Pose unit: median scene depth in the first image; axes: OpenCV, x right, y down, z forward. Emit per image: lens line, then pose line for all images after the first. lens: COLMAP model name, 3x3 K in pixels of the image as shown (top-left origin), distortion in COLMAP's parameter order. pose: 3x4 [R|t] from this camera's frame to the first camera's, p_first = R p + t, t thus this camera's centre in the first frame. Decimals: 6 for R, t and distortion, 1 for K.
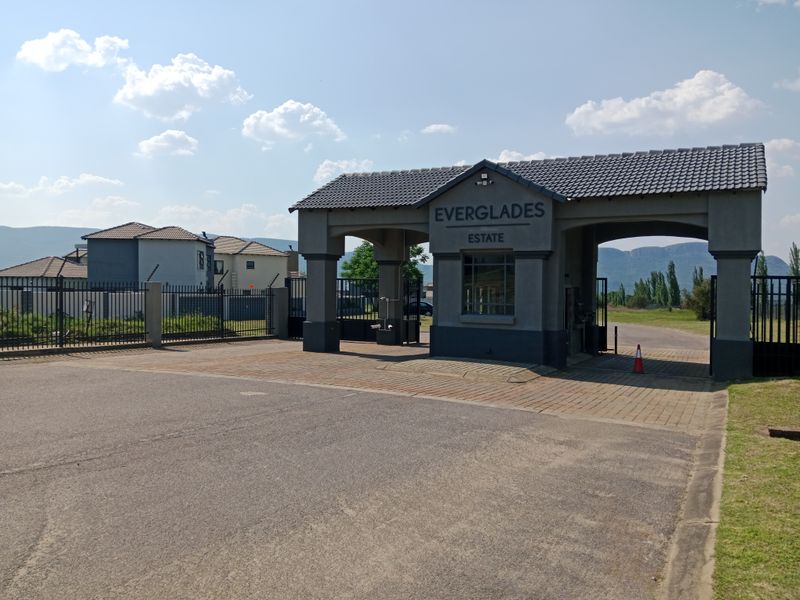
lens RADIAL K [[610.5, 0, 400.4], [0, 610.5, 285.3], [0, 0, 1]] dist [0.041546, -0.118744]
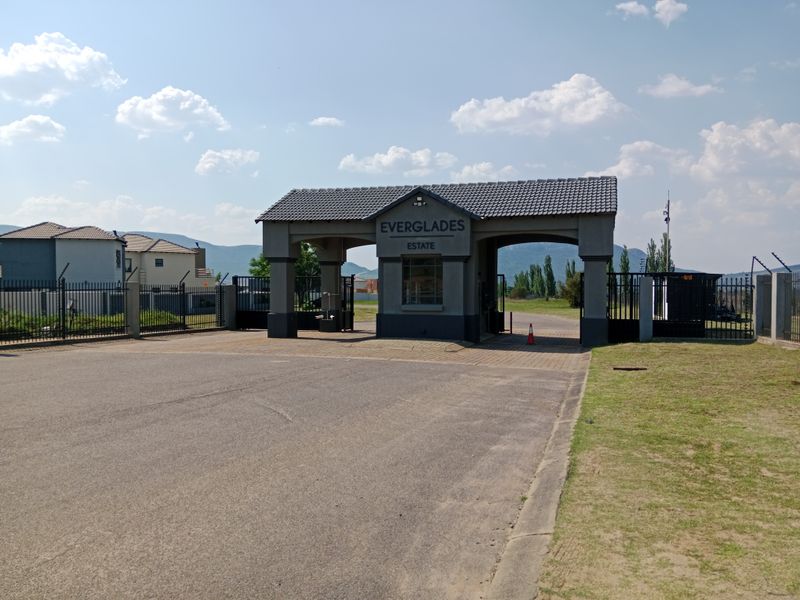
lens RADIAL K [[610.8, 0, 400.0], [0, 610.8, 300.0], [0, 0, 1]] dist [0.040626, -0.133829]
pose [[0.983809, -0.018125, 0.178299, -0.087162], [0.012088, 0.999318, 0.034885, -0.004709], [-0.178810, -0.032165, 0.983358, -0.178158]]
